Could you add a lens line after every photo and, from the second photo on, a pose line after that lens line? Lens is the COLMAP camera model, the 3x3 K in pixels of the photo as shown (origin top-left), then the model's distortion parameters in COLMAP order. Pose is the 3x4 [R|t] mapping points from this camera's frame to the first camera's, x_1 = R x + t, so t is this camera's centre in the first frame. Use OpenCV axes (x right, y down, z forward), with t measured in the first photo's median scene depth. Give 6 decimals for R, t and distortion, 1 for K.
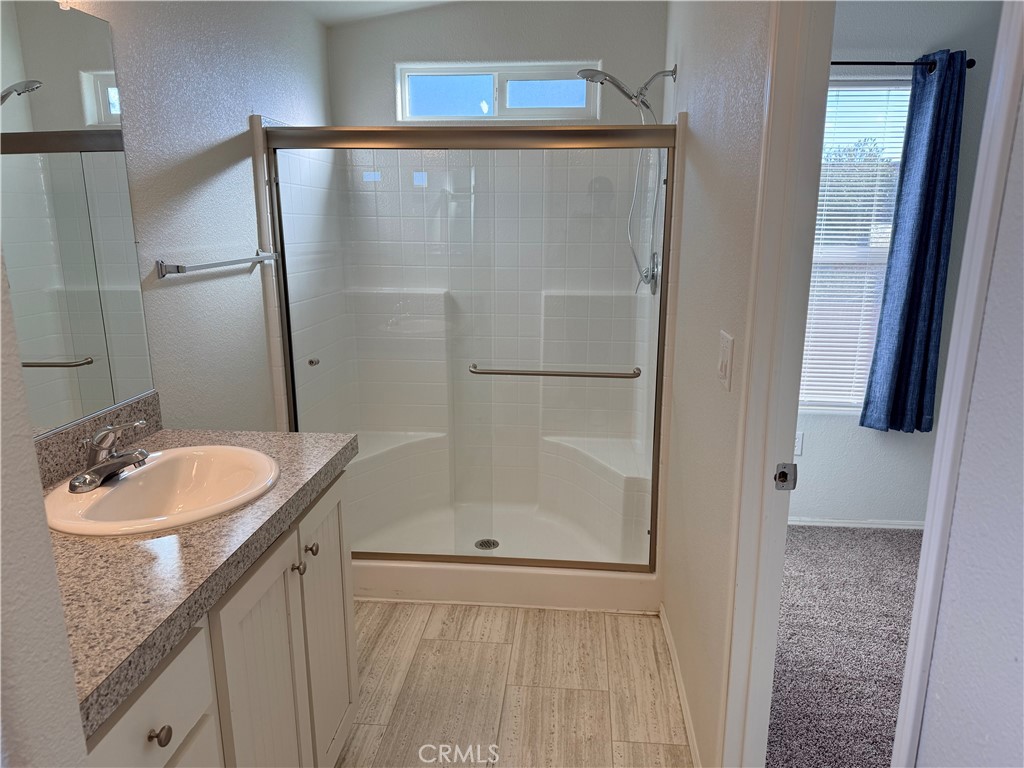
lens RADIAL K [[739.3, 0, 512.0], [0, 739.3, 393.0], [0, 0, 1]] dist [0.004779, -0.002618]
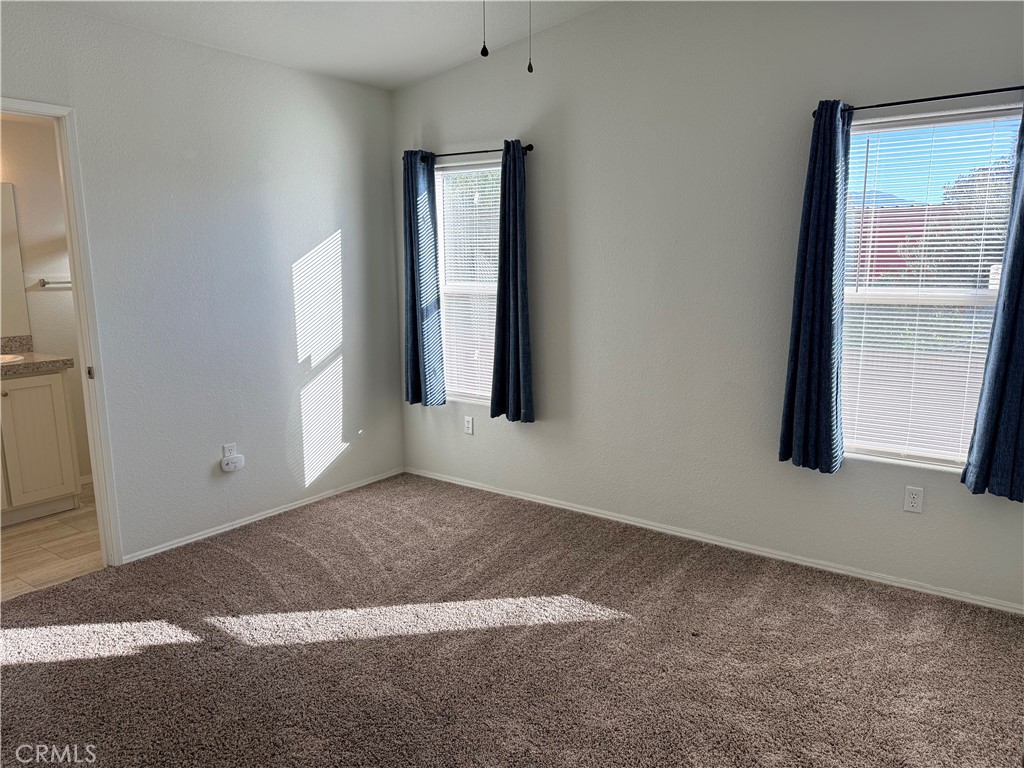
lens RADIAL K [[714.5, 0, 512.7], [0, 714.5, 387.1], [0, 0, 1]] dist [0.072955, -0.096599]
pose [[0.859729, 0.087715, -0.503162, 1.229354], [-0.115410, 0.993026, -0.024083, 0.024060], [0.497541, 0.078775, 0.863856, -0.113597]]
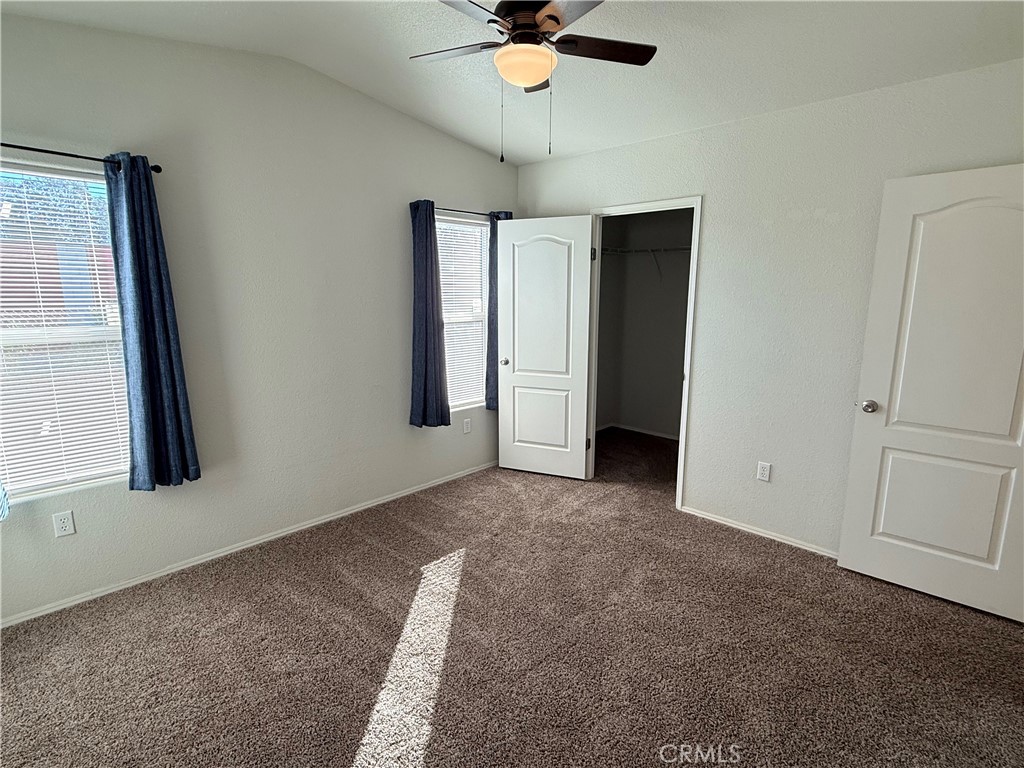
lens RADIAL K [[504.6, 0, 509.4], [0, 504.6, 385.7], [0, 0, 1]] dist [-0.000403, 0.000436]
pose [[0.626386, -0.132570, 0.768158, 0.289713], [0.179058, 0.983552, 0.023733, -0.025331], [-0.758669, 0.122679, 0.639821, 0.100687]]
